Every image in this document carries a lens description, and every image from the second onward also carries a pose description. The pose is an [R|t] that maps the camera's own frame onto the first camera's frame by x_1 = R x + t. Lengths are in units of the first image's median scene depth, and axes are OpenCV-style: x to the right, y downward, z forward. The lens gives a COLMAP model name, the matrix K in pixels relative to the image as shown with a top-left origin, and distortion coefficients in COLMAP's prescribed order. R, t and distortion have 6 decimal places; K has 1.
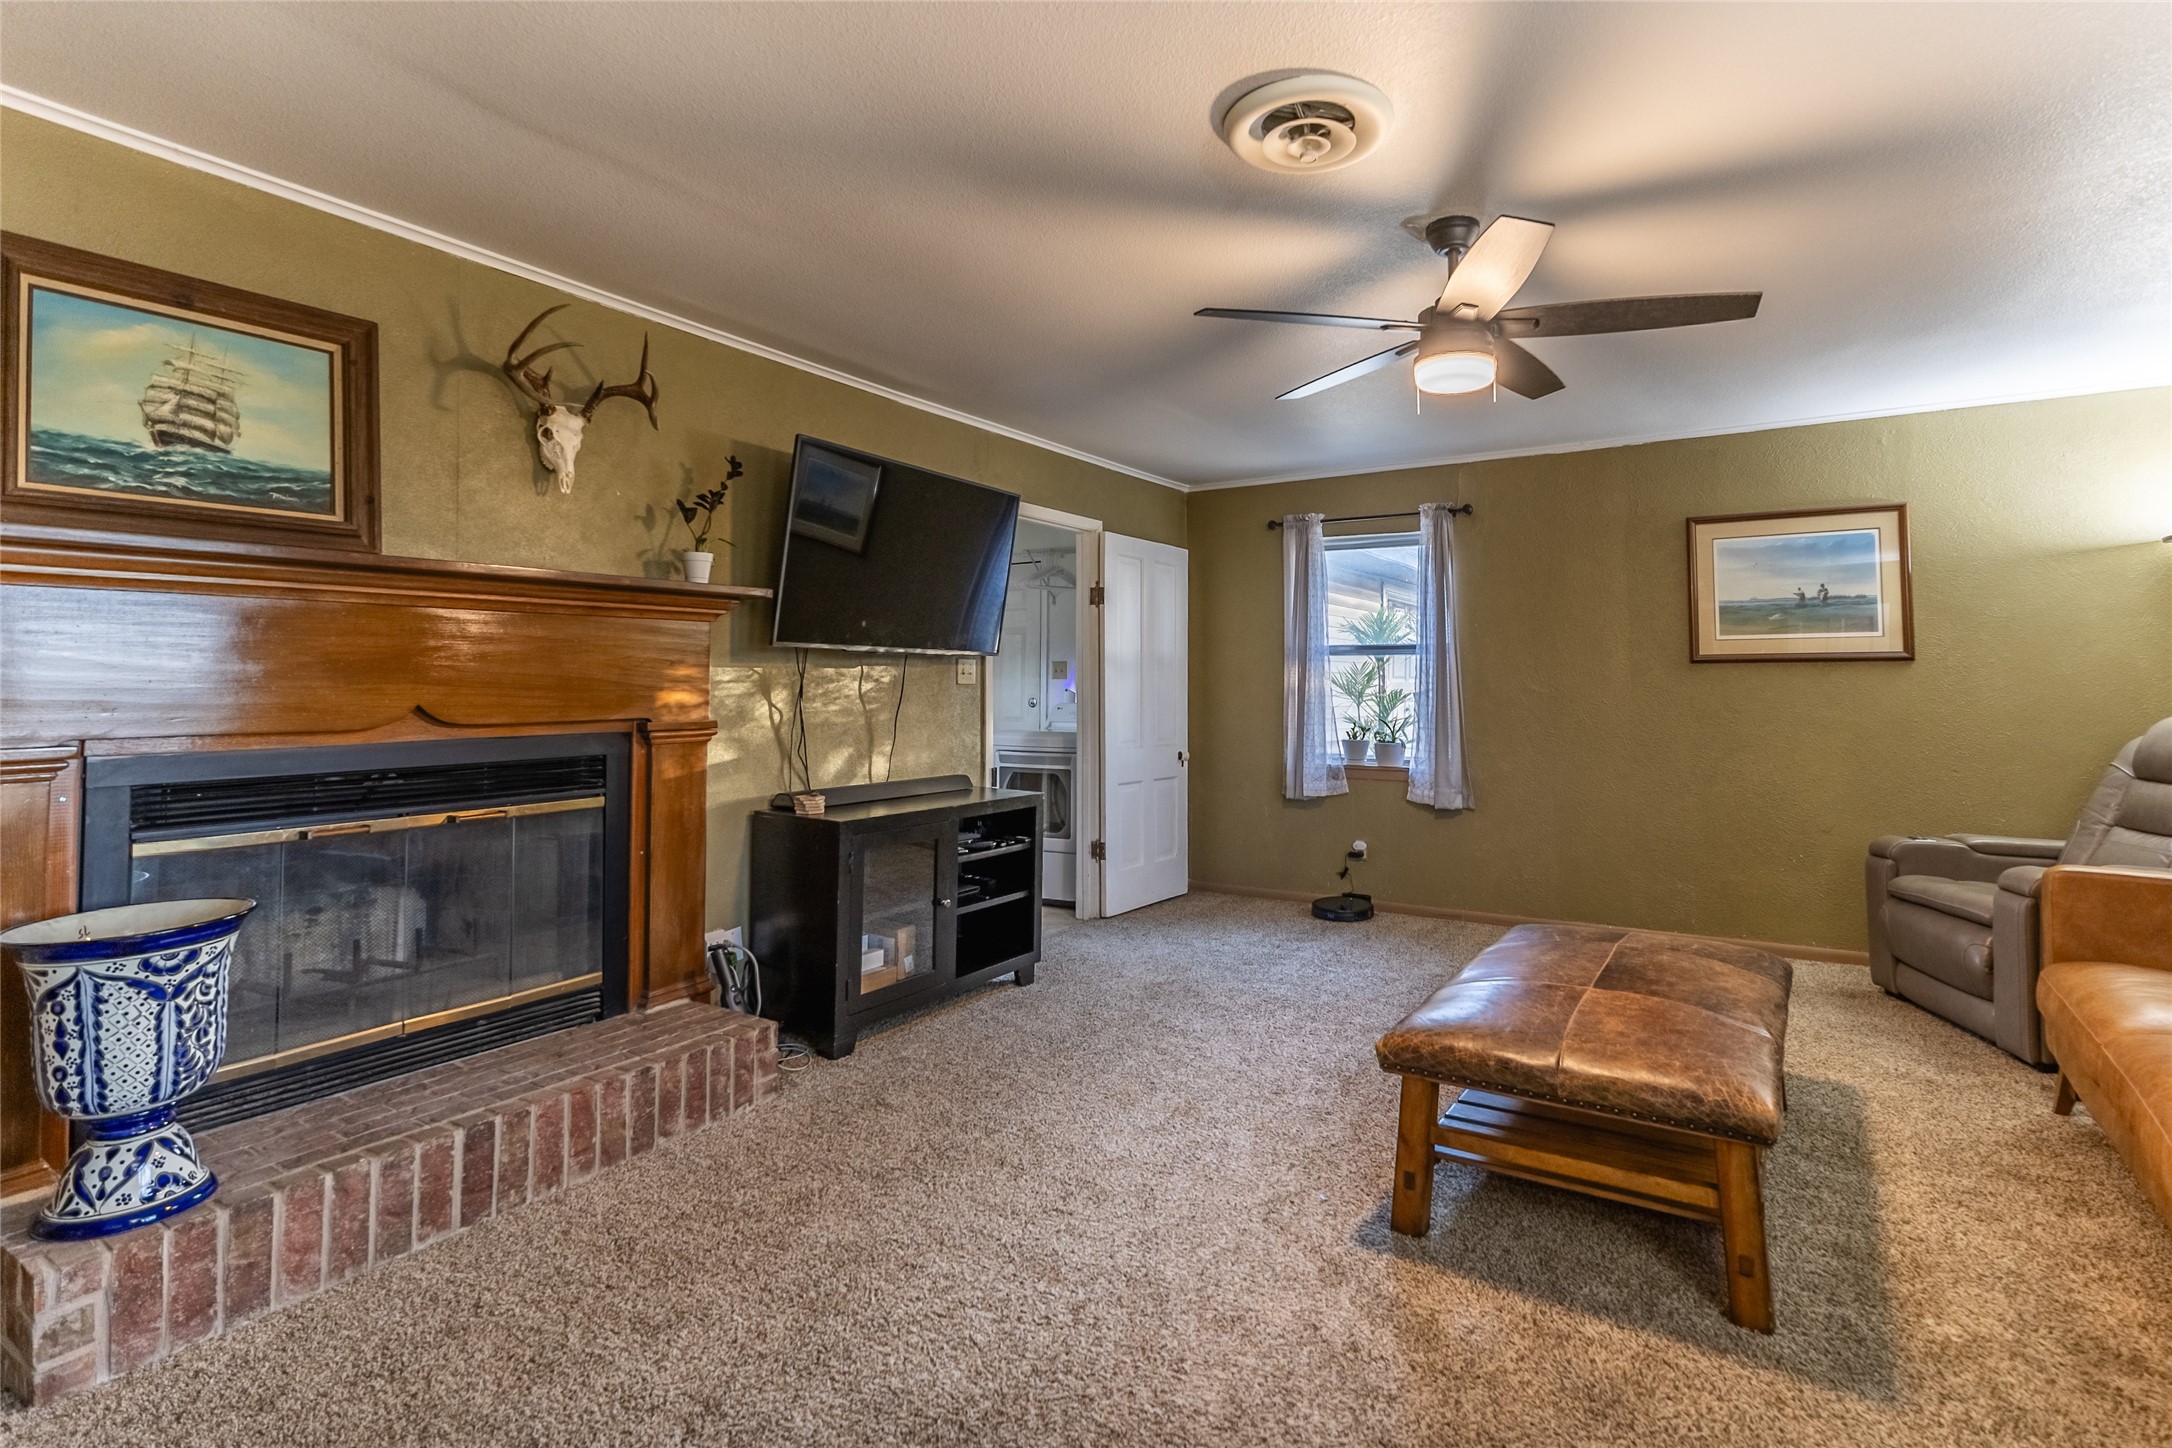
lens RADIAL K [[982.9, 0, 1082.7], [0, 982.9, 643.4], [0, 0, 1]] dist [-0.000113, 0.000001]
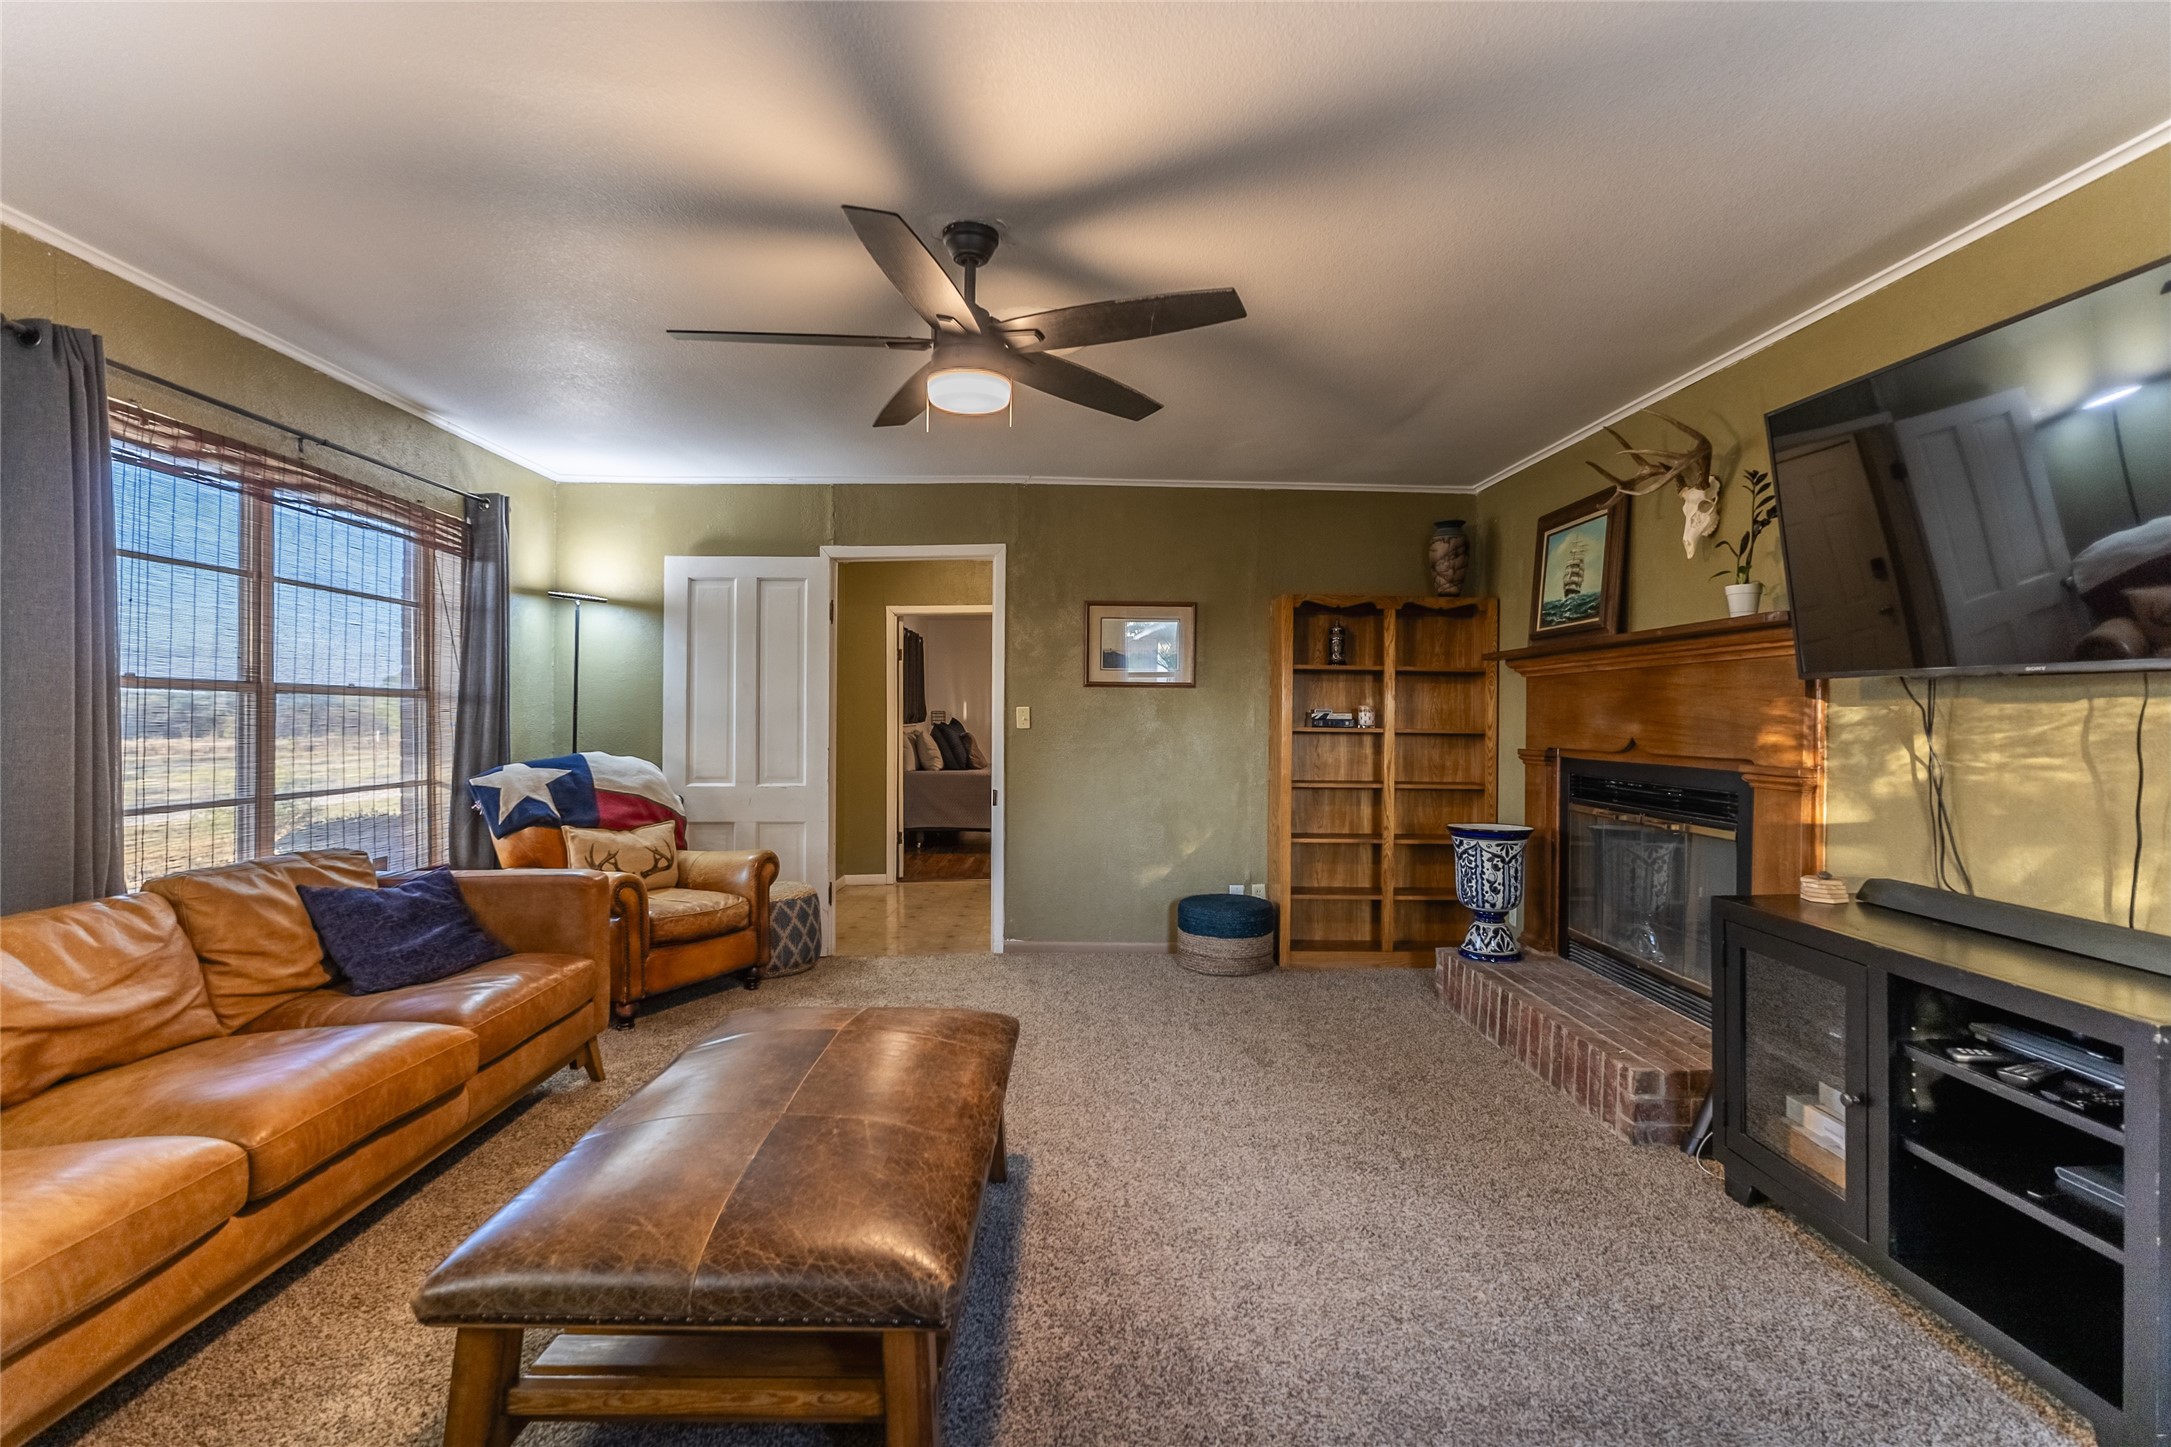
lens RADIAL K [[1018.9, 0, 1085.5], [0, 1018.9, 723.5], [0, 0, 1]] dist [-0.001358, 0.000787]
pose [[-0.796139, 0.004304, -0.605099, 0.662380], [0.018522, 0.999679, -0.017260, 0.044602], [0.604830, -0.024949, -0.795963, 1.347424]]
